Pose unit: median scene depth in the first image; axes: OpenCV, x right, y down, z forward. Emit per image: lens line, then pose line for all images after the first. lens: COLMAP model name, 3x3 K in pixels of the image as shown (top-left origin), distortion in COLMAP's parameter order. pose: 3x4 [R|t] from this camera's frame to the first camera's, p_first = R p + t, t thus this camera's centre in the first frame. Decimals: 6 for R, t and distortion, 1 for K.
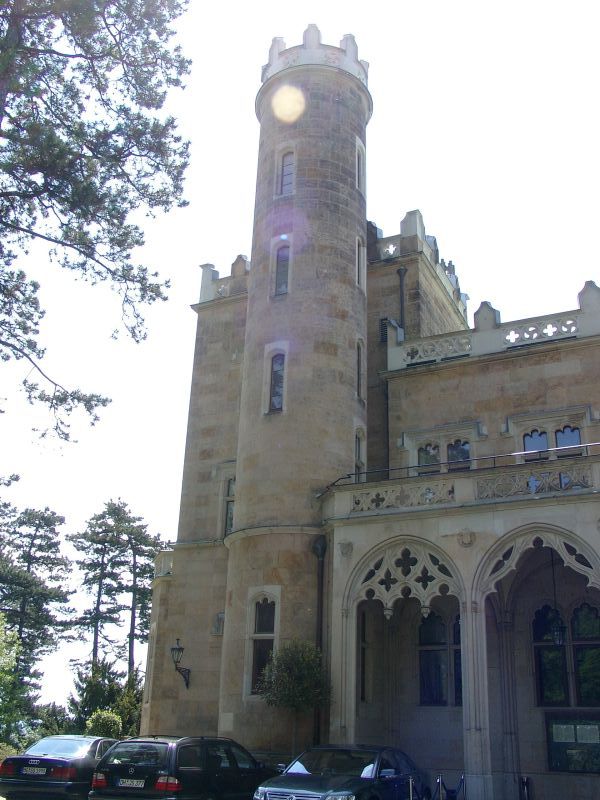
lens RADIAL K [[804.9, 0, 301.3], [0, 804.9, 400.4], [0, 0, 1]] dist [-0.086132, 0.000000]
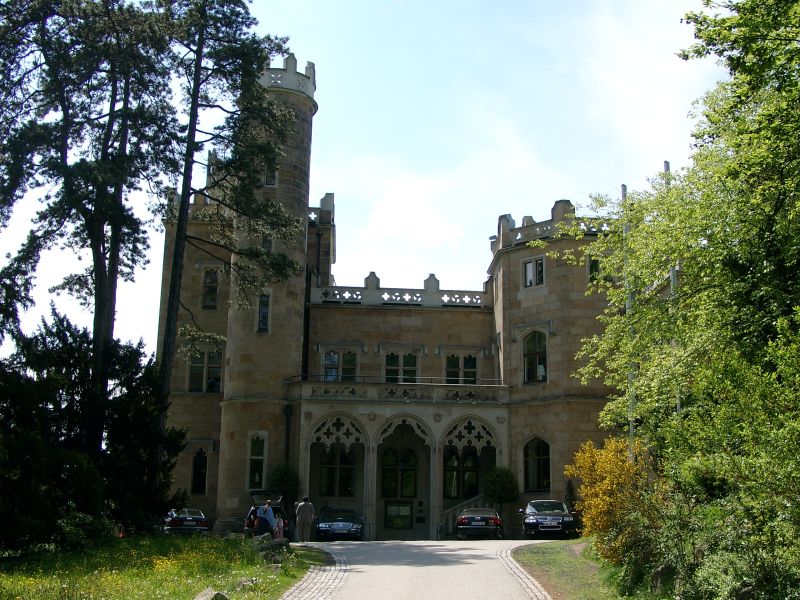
lens RADIAL K [[1049.7, 0, 400.1], [0, 1049.7, 300.3], [0, 0, 1]] dist [-0.035170, 0.000000]
pose [[0.867889, 0.107514, 0.484984, -0.940145], [-0.184371, 0.976280, 0.113507, -0.385585], [-0.461277, -0.187929, 0.867126, -1.156566]]
